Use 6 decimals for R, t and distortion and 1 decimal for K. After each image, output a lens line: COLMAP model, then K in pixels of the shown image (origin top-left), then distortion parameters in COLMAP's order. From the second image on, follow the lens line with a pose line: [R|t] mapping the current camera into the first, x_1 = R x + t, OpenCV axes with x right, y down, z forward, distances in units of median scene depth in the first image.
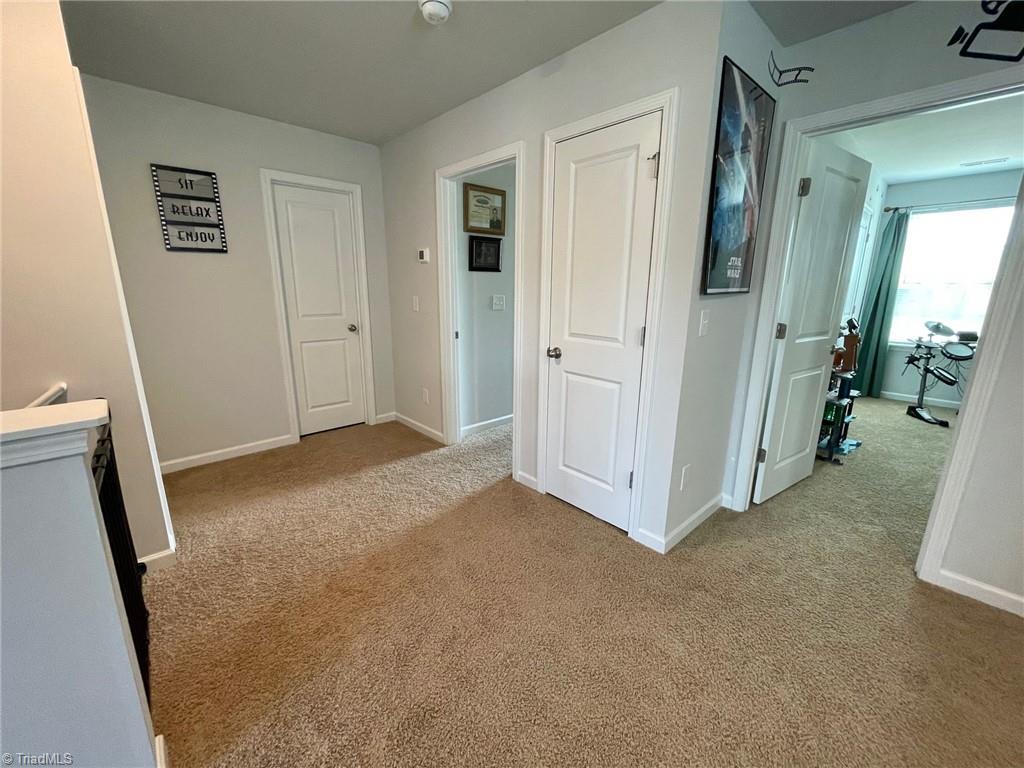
lens RADIAL K [[410.8, 0, 508.7], [0, 410.8, 380.7], [0, 0, 1]] dist [0.002124, -0.000869]
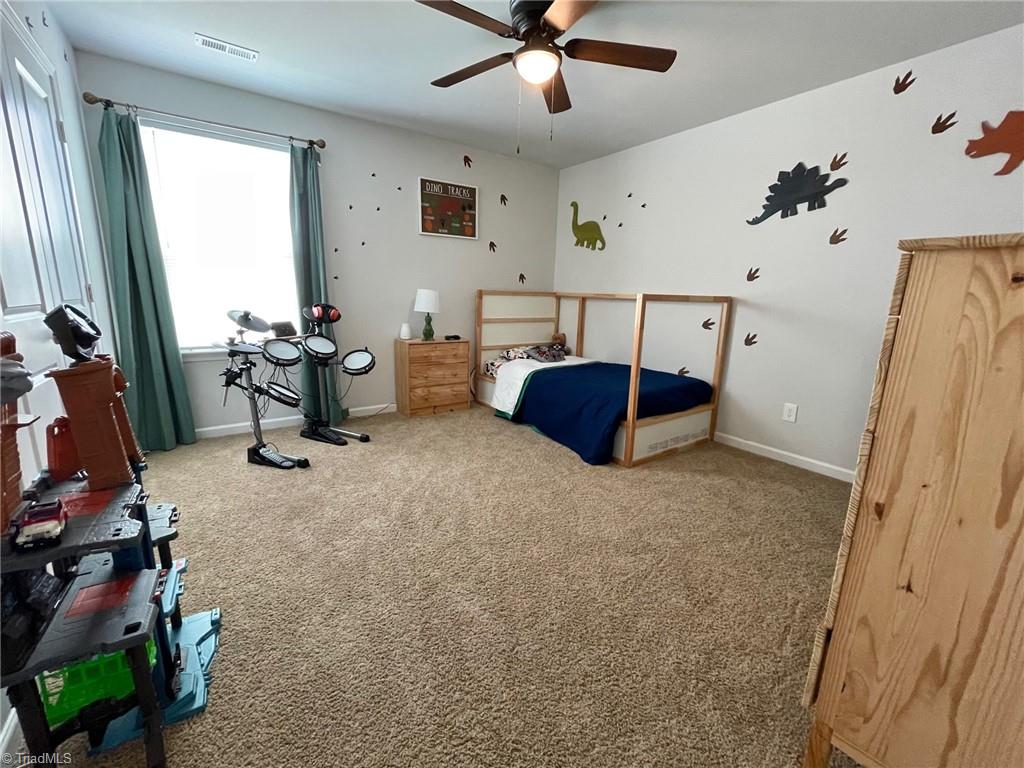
lens RADIAL K [[410.8, 0, 511.8], [0, 410.8, 377.2], [0, 0, 1]] dist [0.002124, -0.000869]
pose [[0.117428, -0.202112, 0.972297, 0.462079], [0.196801, 0.964389, 0.176699, -0.075346], [-0.973386, 0.170600, 0.153022, 0.524183]]
